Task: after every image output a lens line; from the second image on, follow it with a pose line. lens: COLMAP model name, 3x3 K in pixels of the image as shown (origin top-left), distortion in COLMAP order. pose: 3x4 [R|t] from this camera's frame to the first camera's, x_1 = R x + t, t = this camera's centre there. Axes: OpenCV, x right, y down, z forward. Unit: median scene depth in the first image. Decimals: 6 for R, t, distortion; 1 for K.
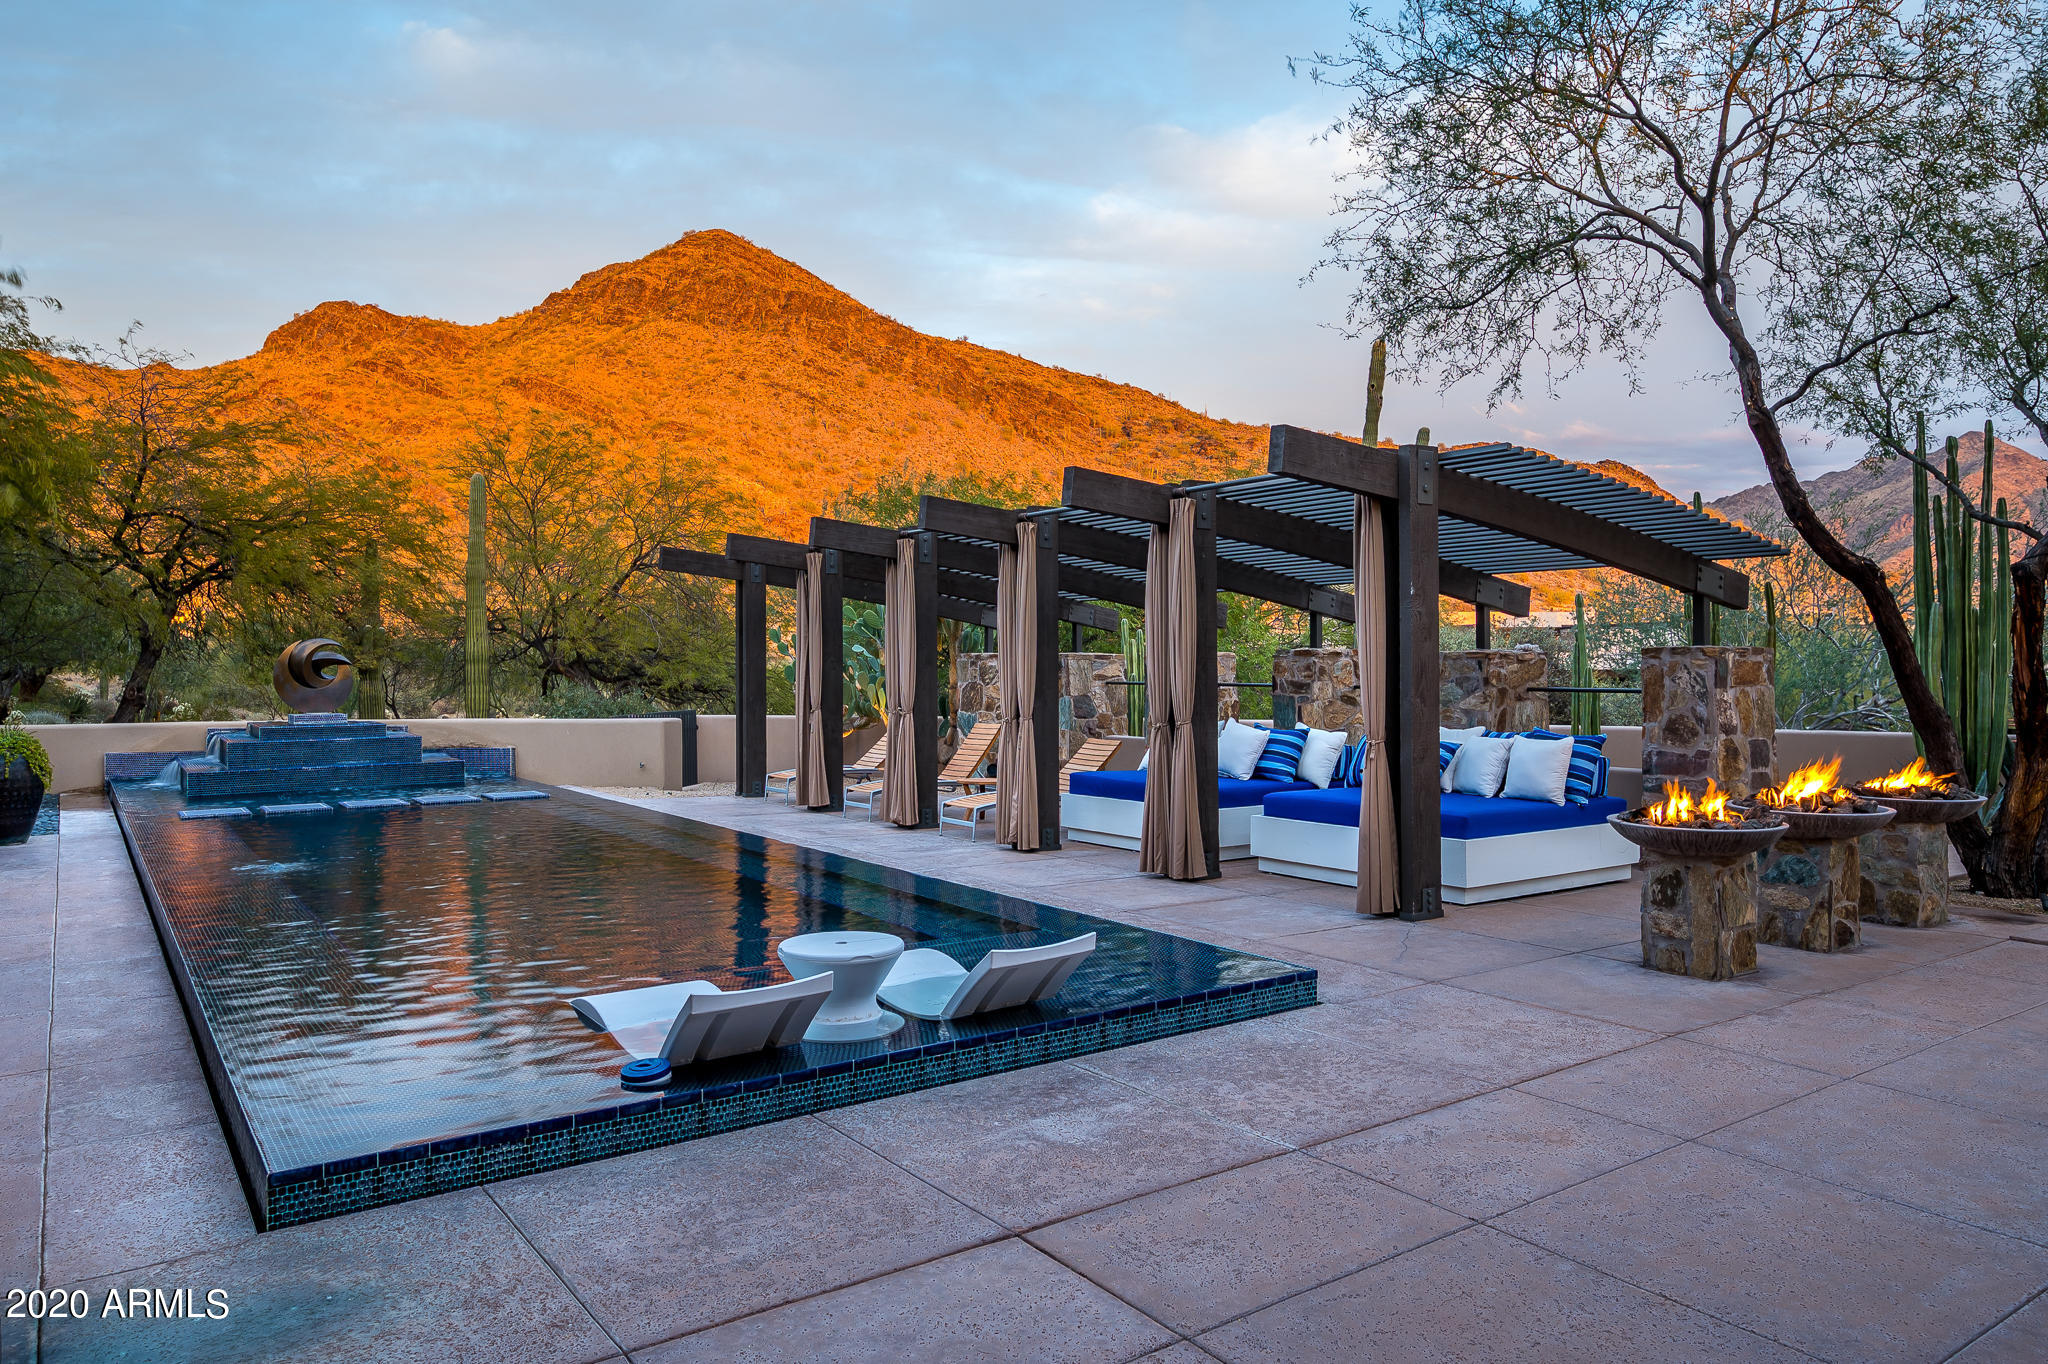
lens RADIAL K [[1339.2, 0, 1002.6], [0, 1339.2, 656.2], [0, 0, 1]] dist [0.001150, -0.004353]
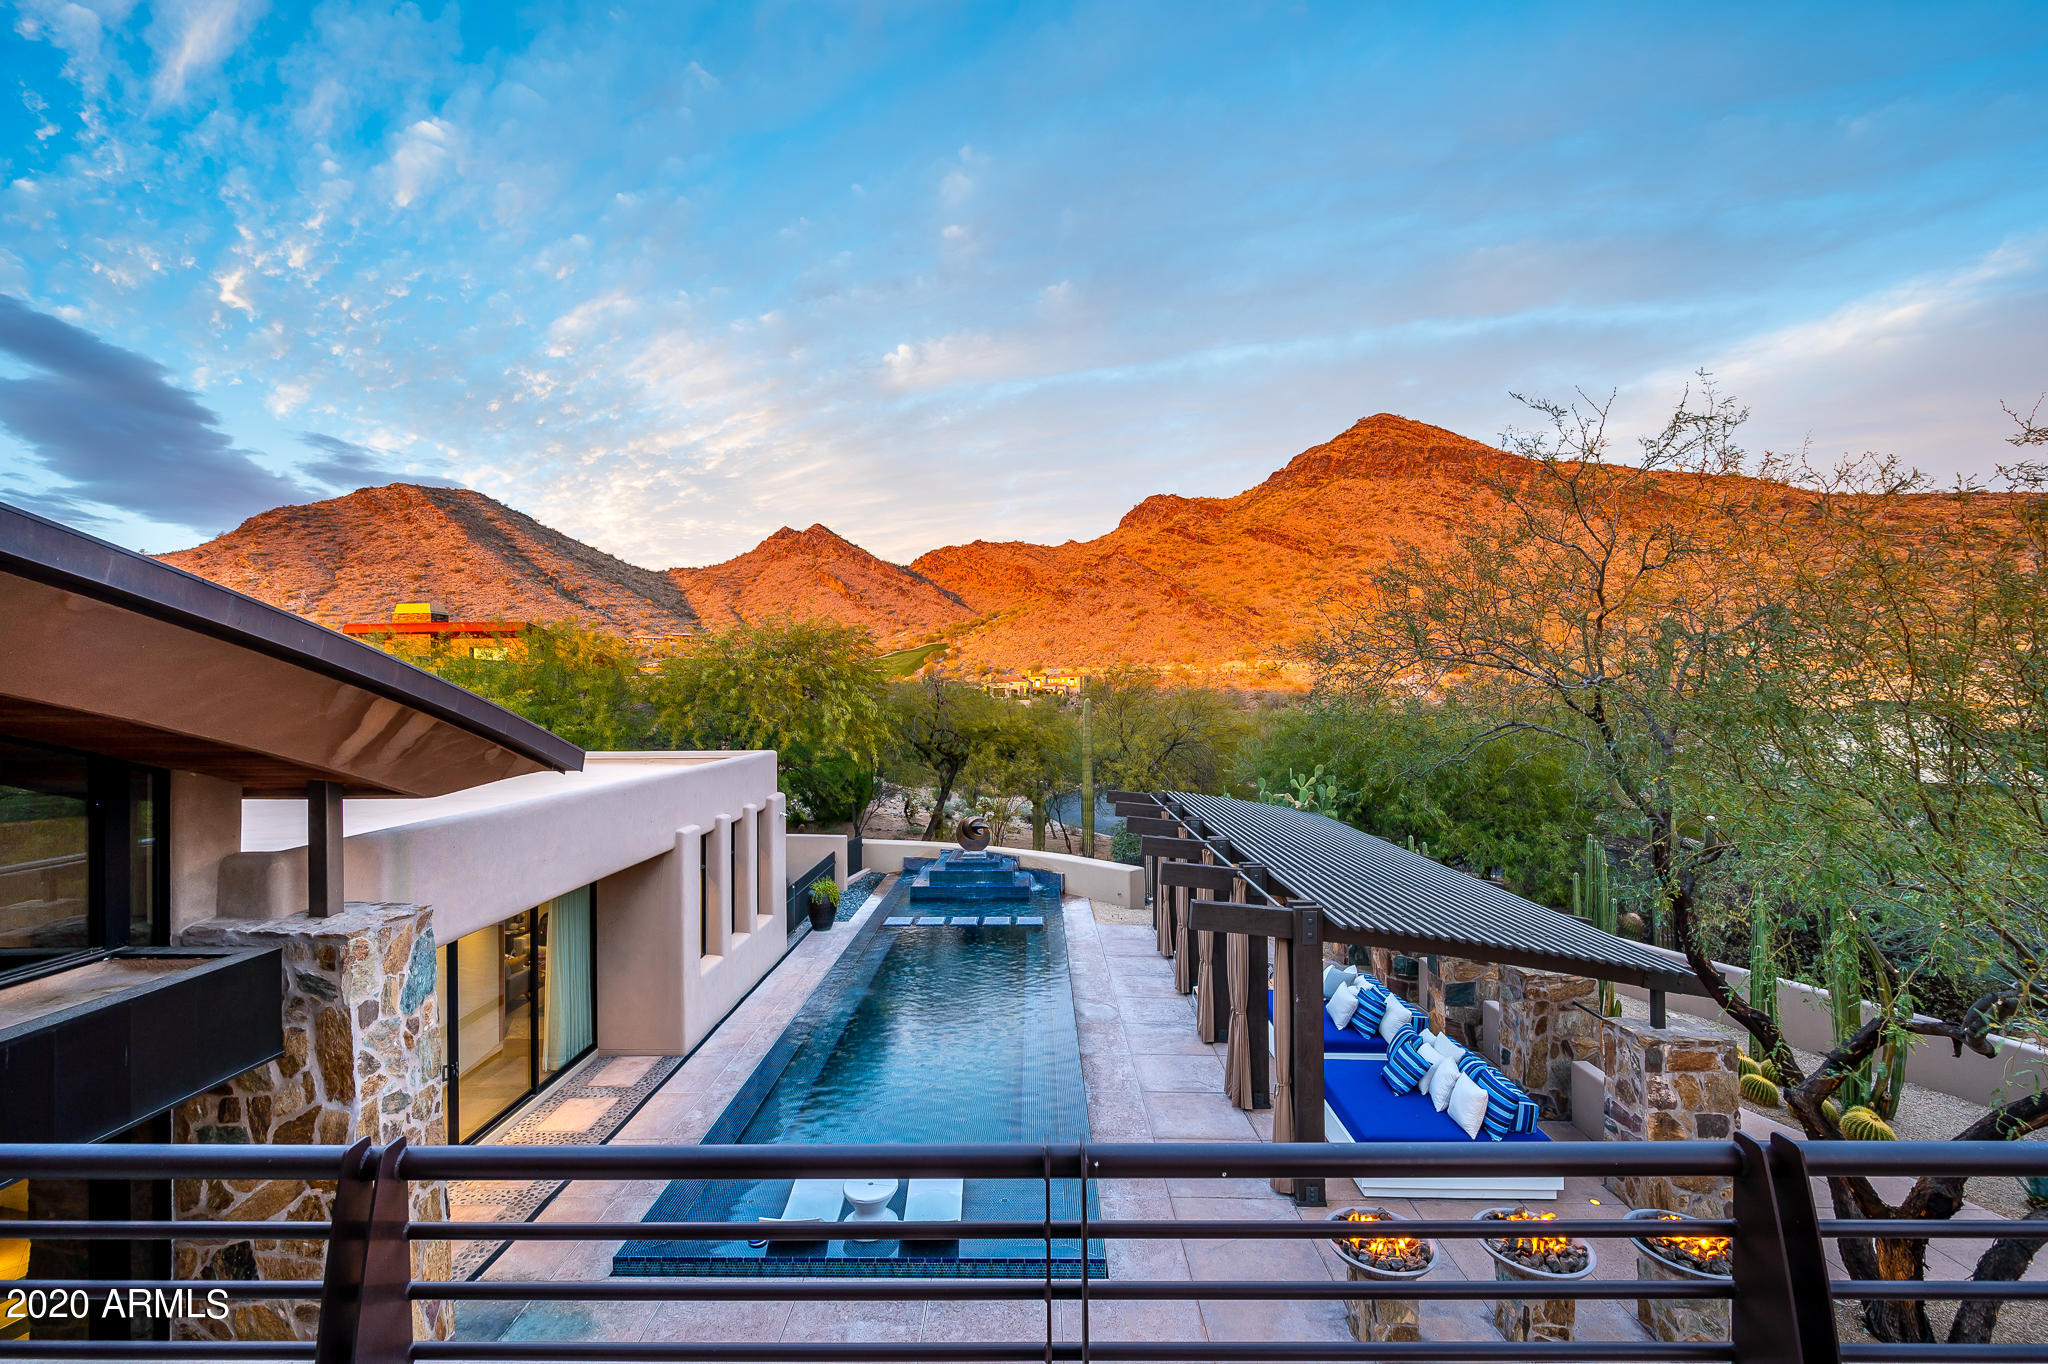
lens RADIAL K [[831.6, 0, 1028.5], [0, 831.6, 693.4], [0, 0, 1]] dist [-0.000566, 0.000256]
pose [[0.815923, -0.003033, -0.578153, 0.445011], [0.003948, 0.999992, 0.000325, -0.300331], [0.578148, -0.002548, 0.815928, -0.001083]]
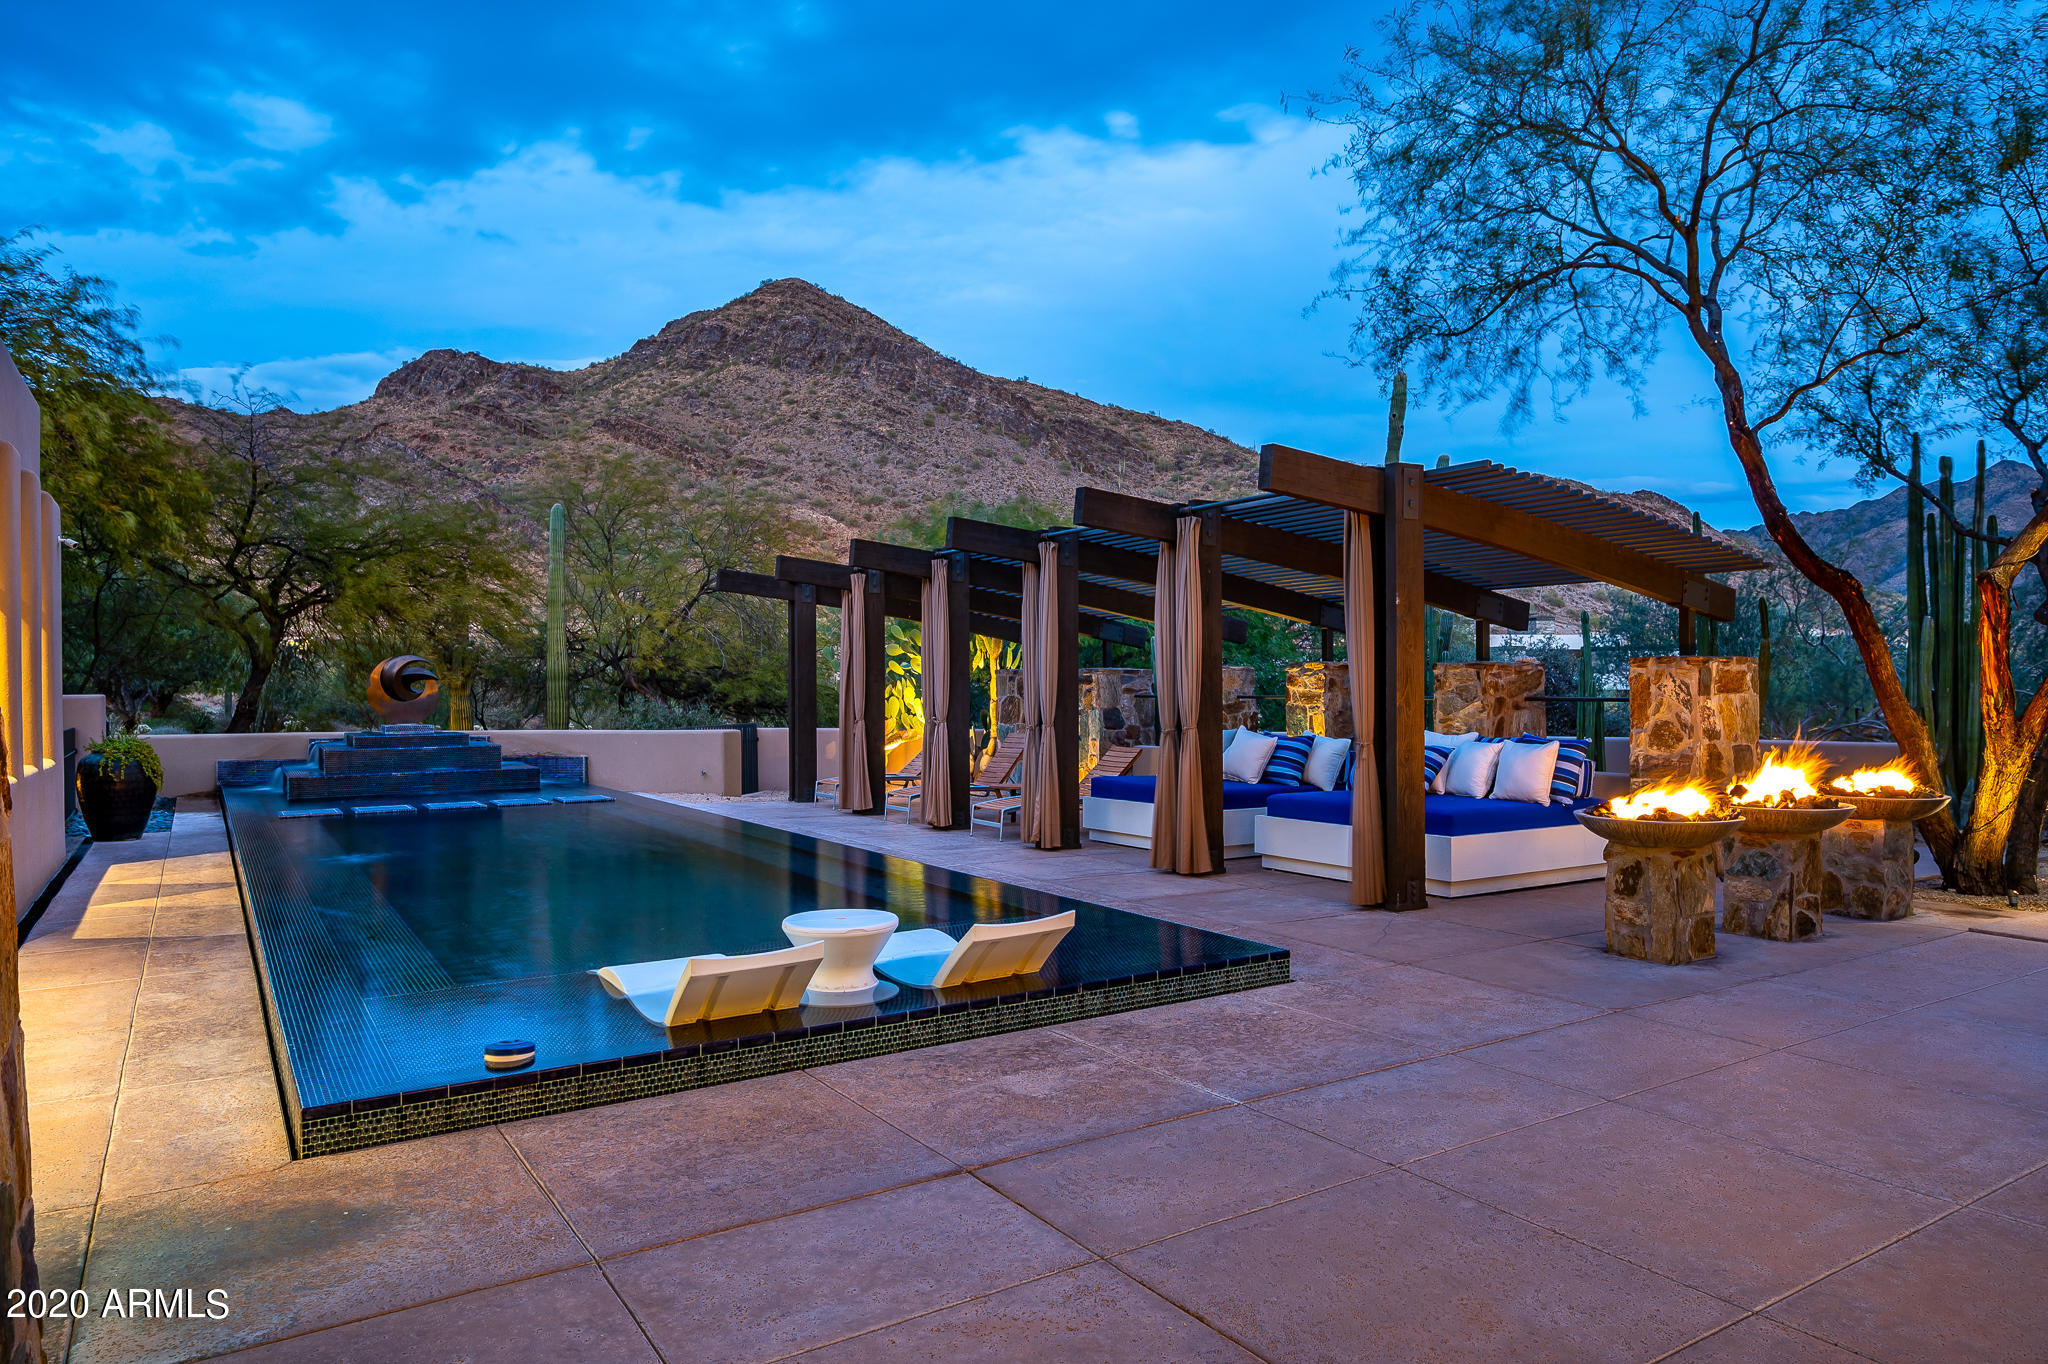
lens RADIAL K [[1263.4, 0, 1014.8], [0, 1263.4, 696.8], [0, 0, 1]] dist [0.001730, -0.006031]
pose [[0.999306, 0.000034, -0.037261, 0.028487], [0.000478, 0.999906, 0.013725, 0.009556], [0.037258, -0.013734, 0.999211, -0.008895]]
